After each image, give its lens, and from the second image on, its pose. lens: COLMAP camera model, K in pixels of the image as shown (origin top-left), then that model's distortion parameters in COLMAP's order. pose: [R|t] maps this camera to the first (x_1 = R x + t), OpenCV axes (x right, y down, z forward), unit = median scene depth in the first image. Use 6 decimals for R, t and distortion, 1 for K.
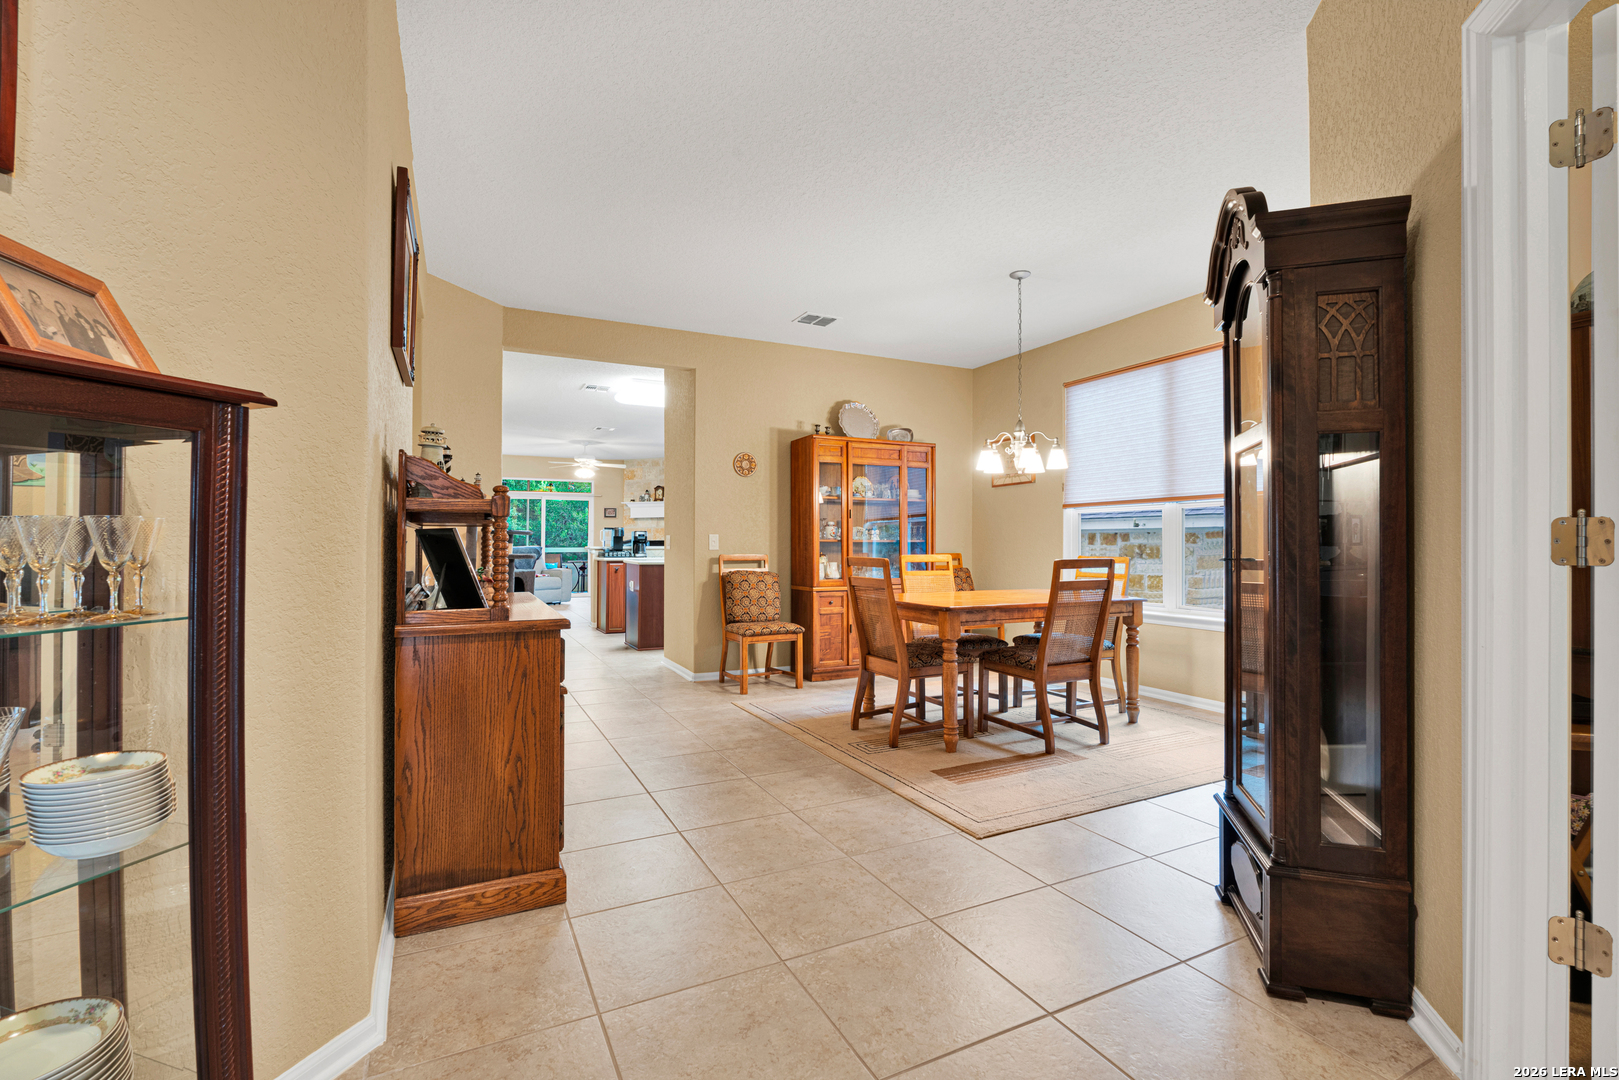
lens RADIAL K [[704.8, 0, 814.7], [0, 704.8, 552.8], [0, 0, 1]] dist [-0.012865, -0.000250]
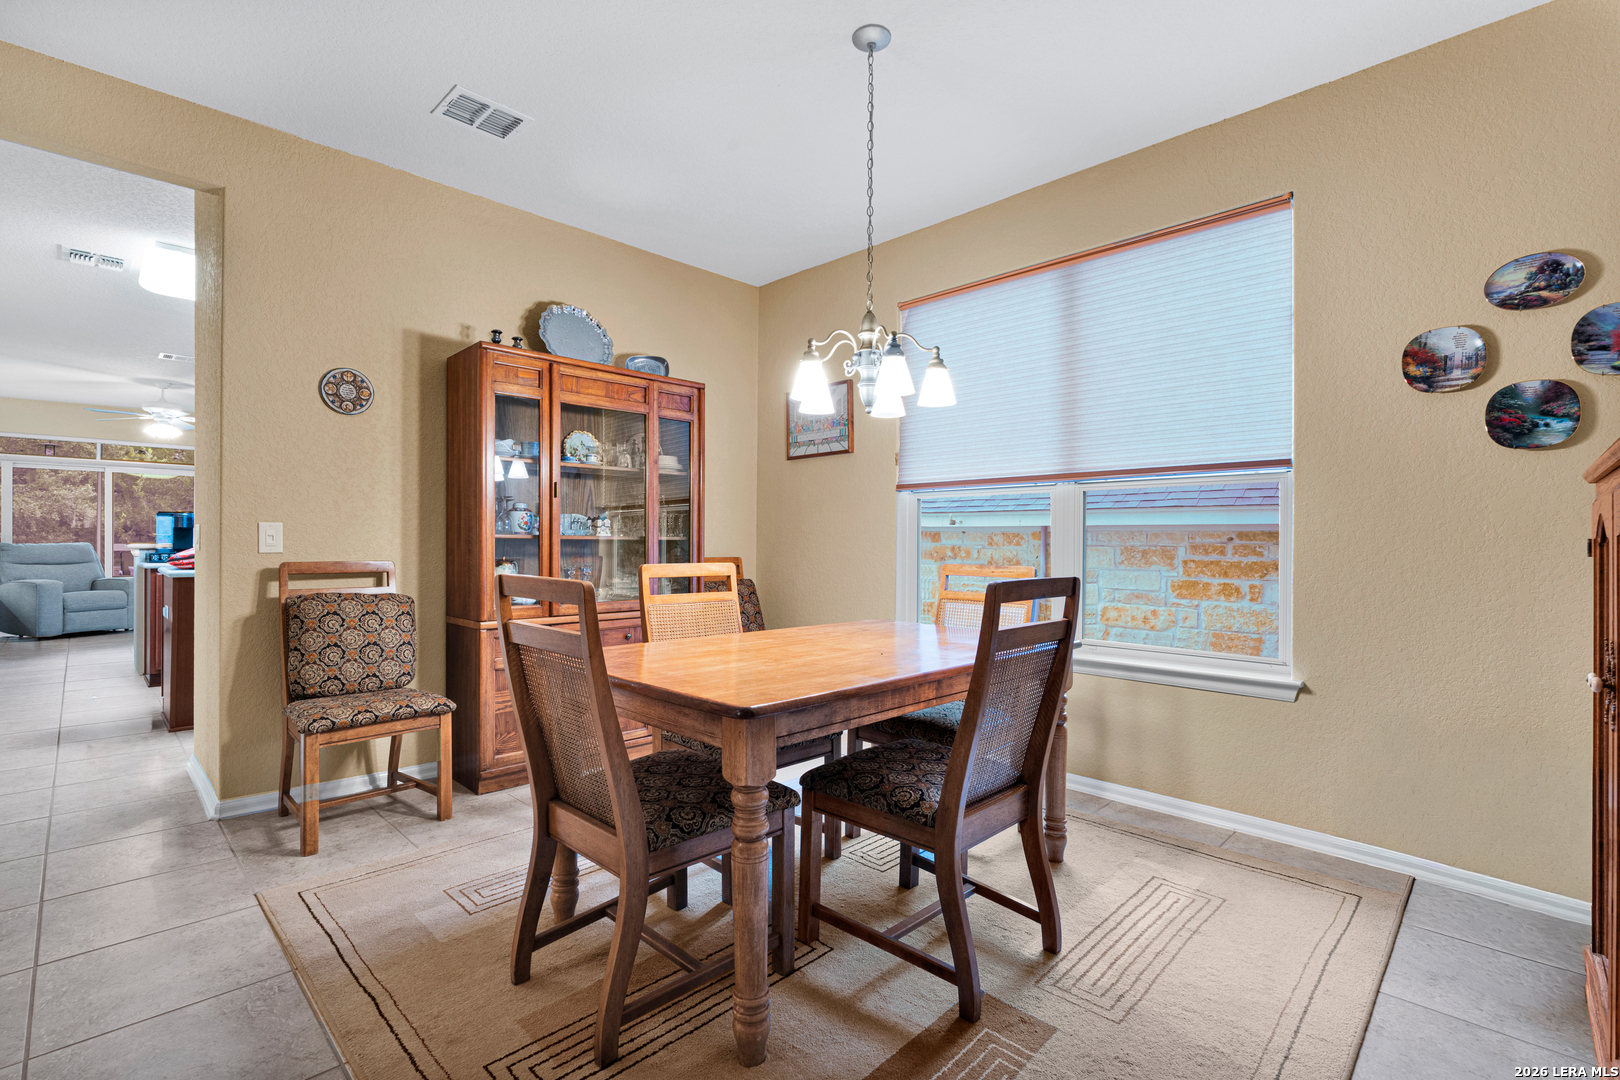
lens RADIAL K [[721.0, 0, 816.5], [0, 721.0, 540.0], [0, 0, 1]] dist [-0.010571, -0.000387]
pose [[0.944197, 0.008513, 0.329273, 0.058135], [-0.002626, 0.999829, -0.018318, -0.004832], [-0.329372, 0.016431, 0.944057, 0.381613]]
